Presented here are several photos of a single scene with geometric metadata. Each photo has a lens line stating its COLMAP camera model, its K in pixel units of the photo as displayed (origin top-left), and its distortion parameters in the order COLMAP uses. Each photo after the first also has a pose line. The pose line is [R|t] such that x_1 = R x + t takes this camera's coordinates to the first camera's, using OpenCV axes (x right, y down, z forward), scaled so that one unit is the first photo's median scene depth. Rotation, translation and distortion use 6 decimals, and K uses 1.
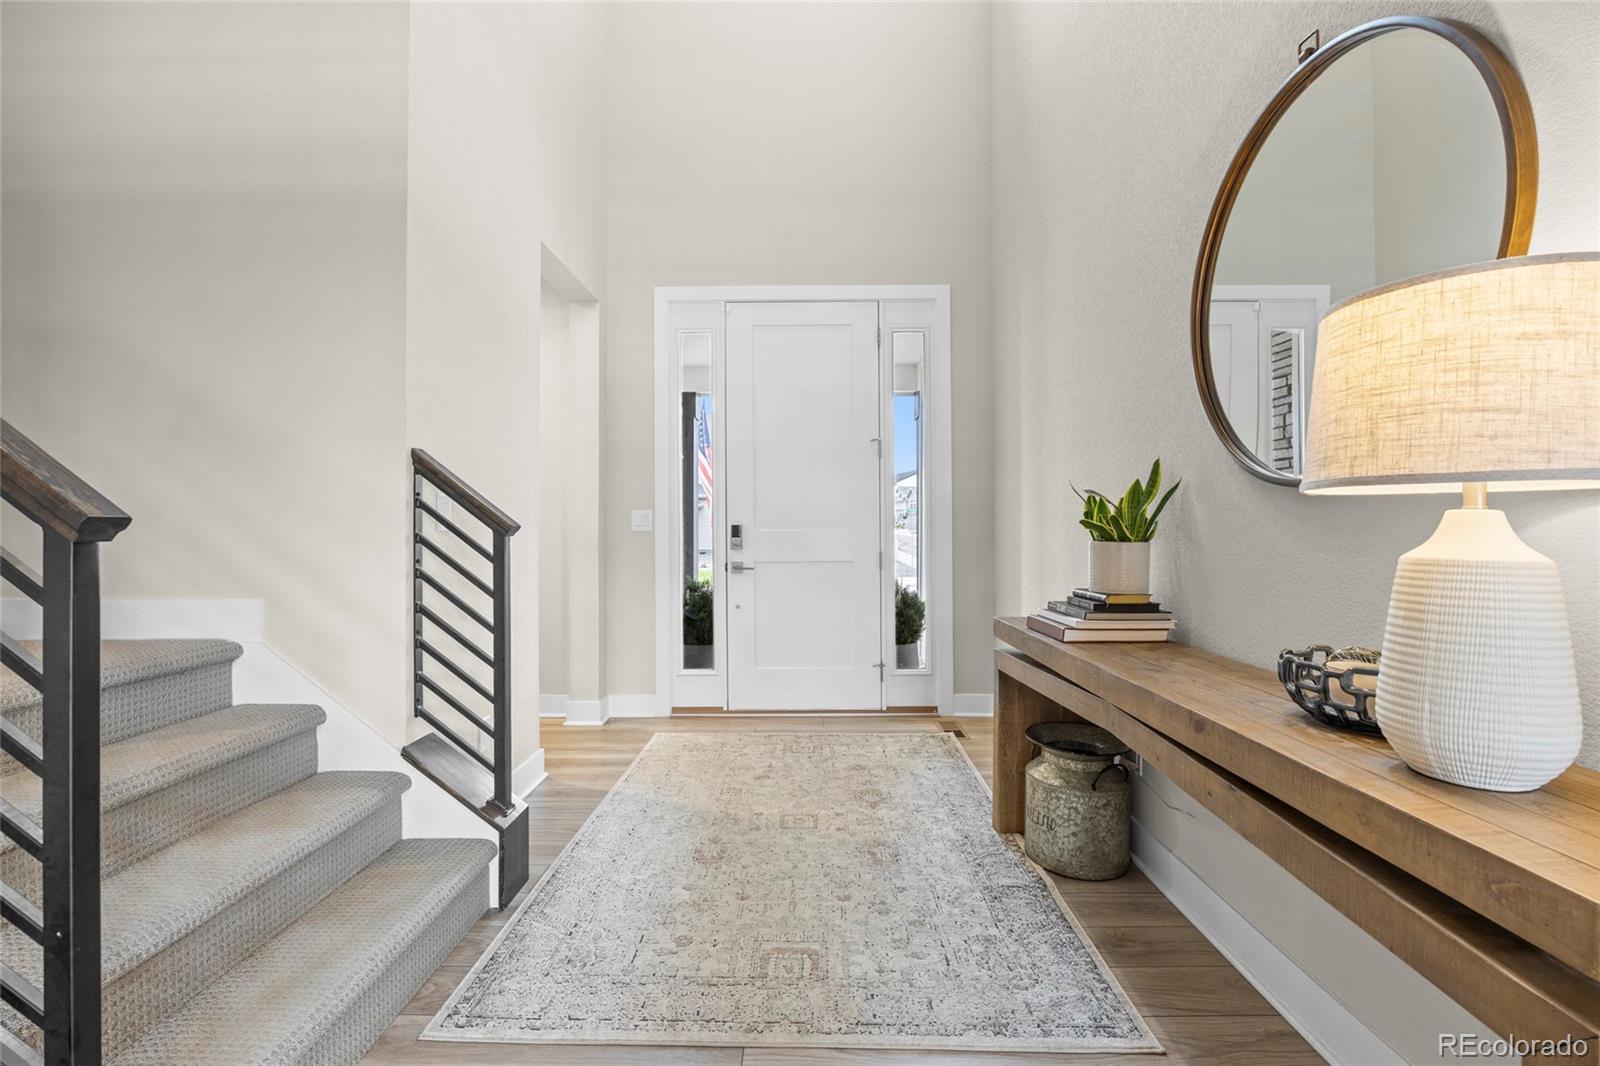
lens RADIAL K [[697.6, 0, 778.5], [0, 697.6, 533.3], [0, 0, 1]] dist [-0.018780, 0.002463]
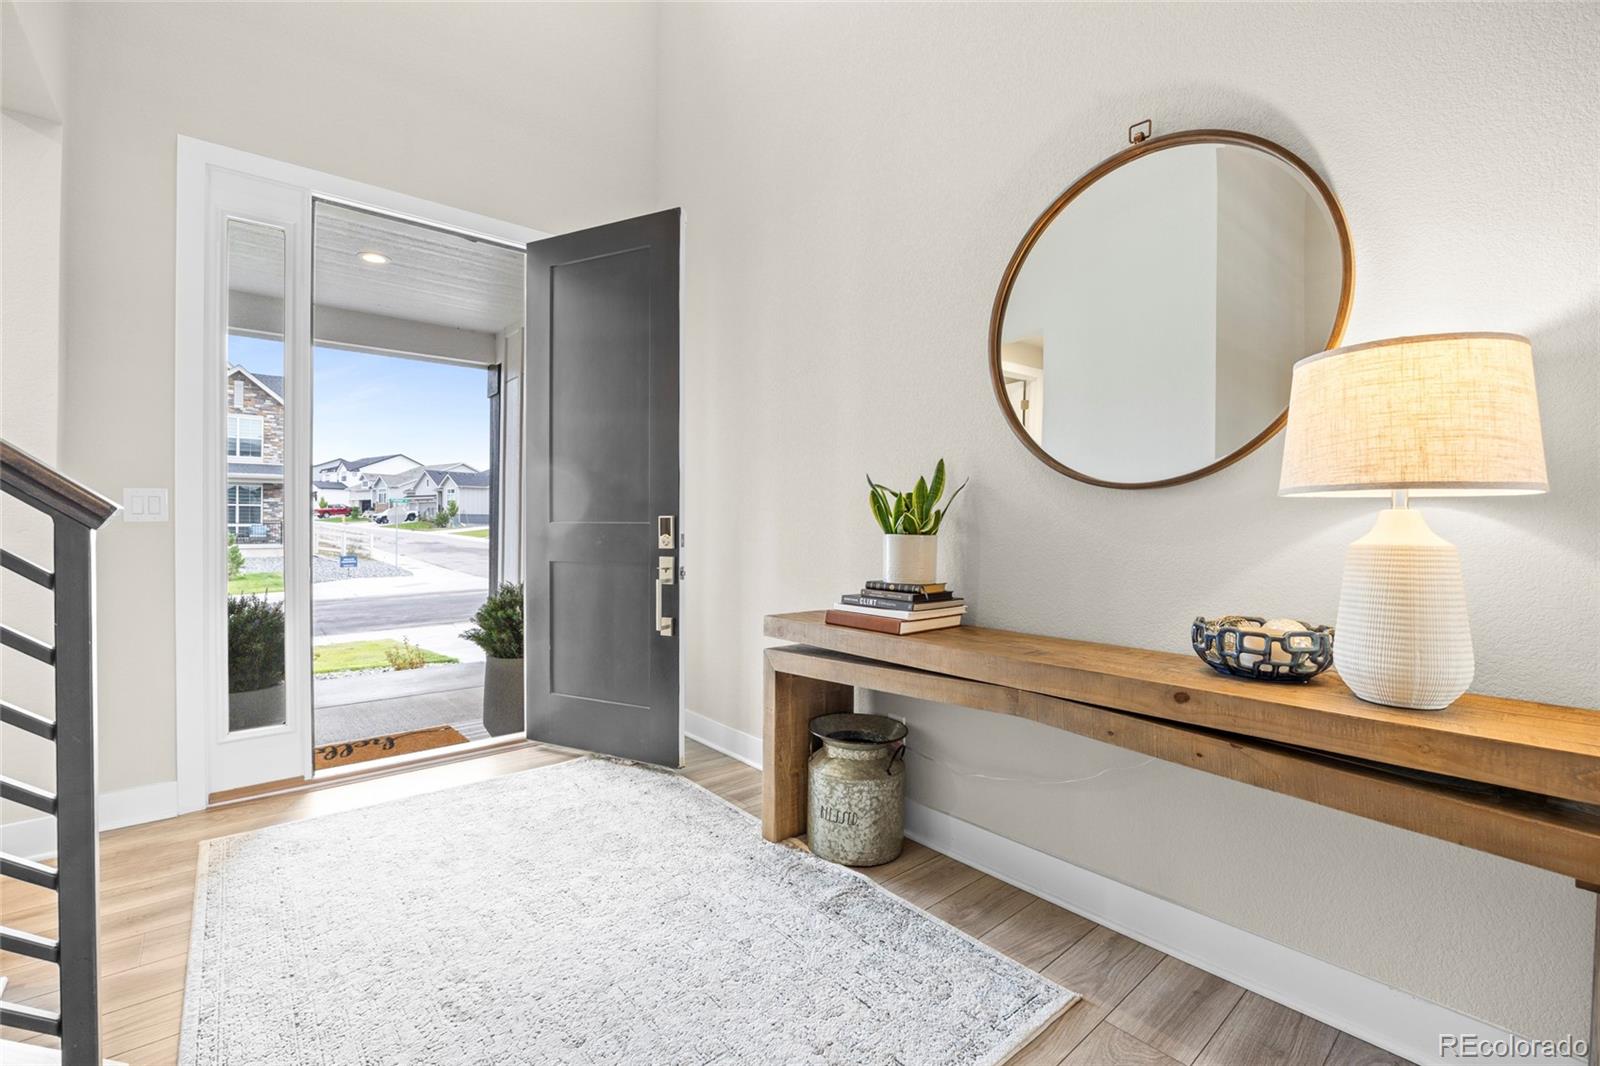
lens RADIAL K [[697.6, 0, 799.9], [0, 697.6, 531.6], [0, 0, 1]] dist [-0.018780, 0.002463]
pose [[0.745059, -0.000821, 0.666998, -0.367193], [-0.002819, 0.999986, 0.004380, 0.003399], [-0.666992, -0.005144, 0.745047, 0.346397]]
